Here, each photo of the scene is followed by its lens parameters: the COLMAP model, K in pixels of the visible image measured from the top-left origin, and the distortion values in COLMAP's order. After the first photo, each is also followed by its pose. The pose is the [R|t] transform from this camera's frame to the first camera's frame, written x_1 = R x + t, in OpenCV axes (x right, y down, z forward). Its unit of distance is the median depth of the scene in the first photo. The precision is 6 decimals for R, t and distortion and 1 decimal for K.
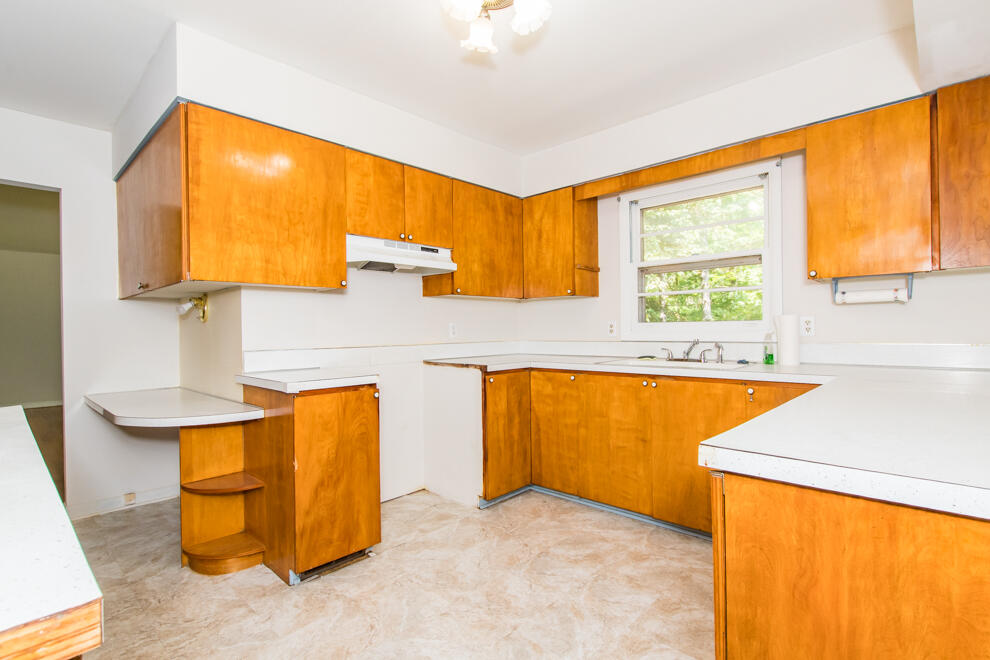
lens RADIAL K [[469.0, 0, 496.6], [0, 469.0, 332.0], [0, 0, 1]] dist [0.001782, -0.000043]
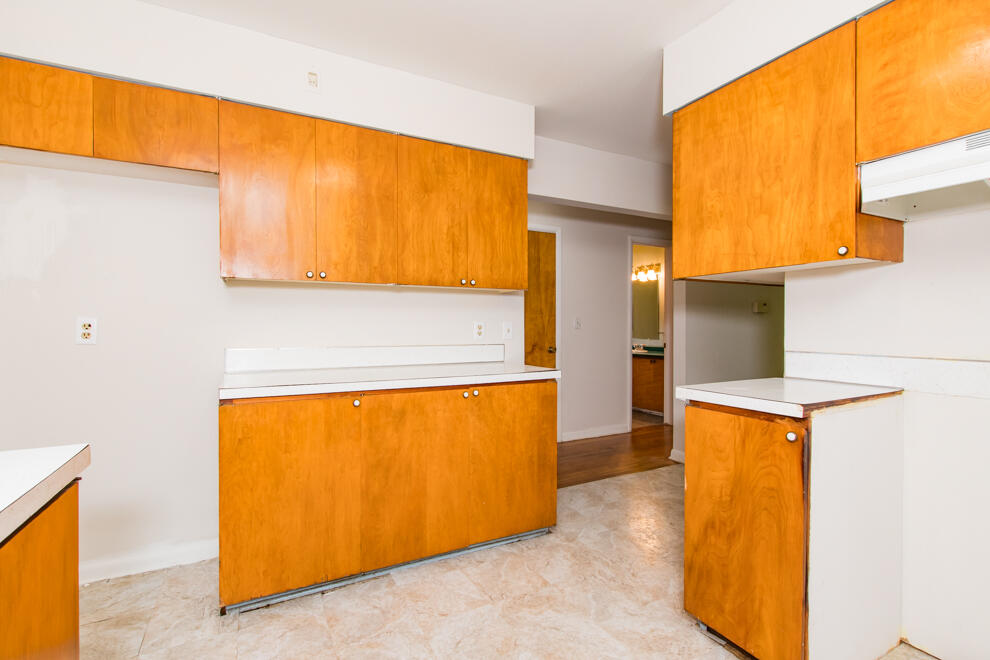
lens RADIAL K [[469.0, 0, 496.6], [0, 469.0, 332.0], [0, 0, 1]] dist [0.001782, -0.000043]
pose [[-0.320958, 0.028825, -0.946655, 0.420705], [0.000865, 0.999545, 0.030142, -0.018410], [0.947093, 0.008855, -0.320837, 0.813266]]
